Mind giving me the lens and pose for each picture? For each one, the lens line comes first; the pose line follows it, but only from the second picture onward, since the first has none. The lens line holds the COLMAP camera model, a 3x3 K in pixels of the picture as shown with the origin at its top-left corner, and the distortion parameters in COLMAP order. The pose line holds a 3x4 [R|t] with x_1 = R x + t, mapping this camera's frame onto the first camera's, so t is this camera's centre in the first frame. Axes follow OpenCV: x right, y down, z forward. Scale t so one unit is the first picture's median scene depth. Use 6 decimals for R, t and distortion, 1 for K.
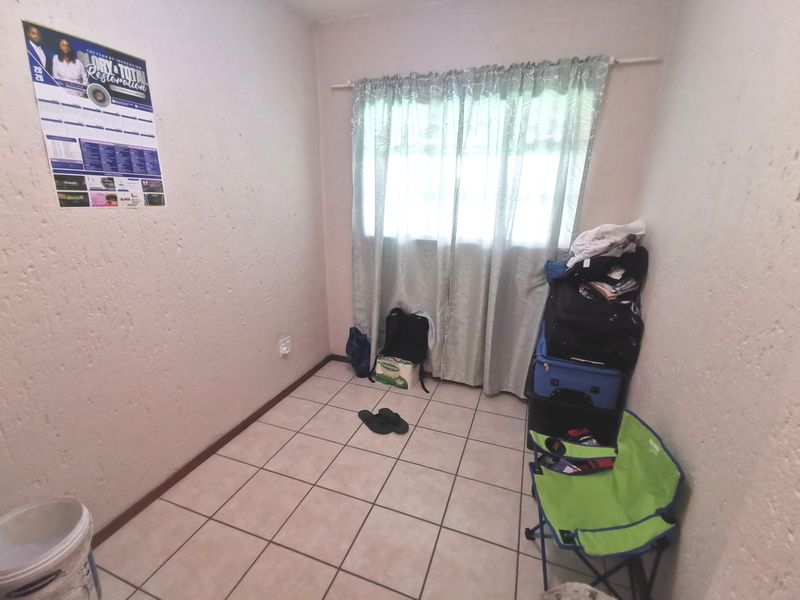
lens RADIAL K [[366.3, 0, 402.0], [0, 366.3, 297.0], [0, 0, 1]] dist [0.004909, 0.002092]
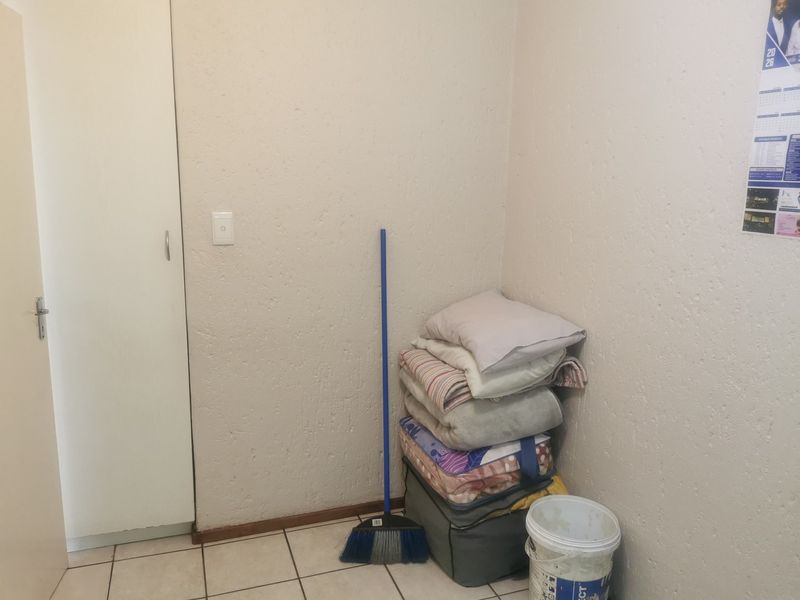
lens RADIAL K [[614.4, 0, 400.8], [0, 614.4, 301.9], [0, 0, 1]] dist [0.068648, -0.106203]
pose [[-0.758950, 0.107183, -0.642267, 0.396148], [-0.200961, 0.899653, 0.387607, -0.455002], [0.619362, 0.423244, -0.661253, 1.442091]]
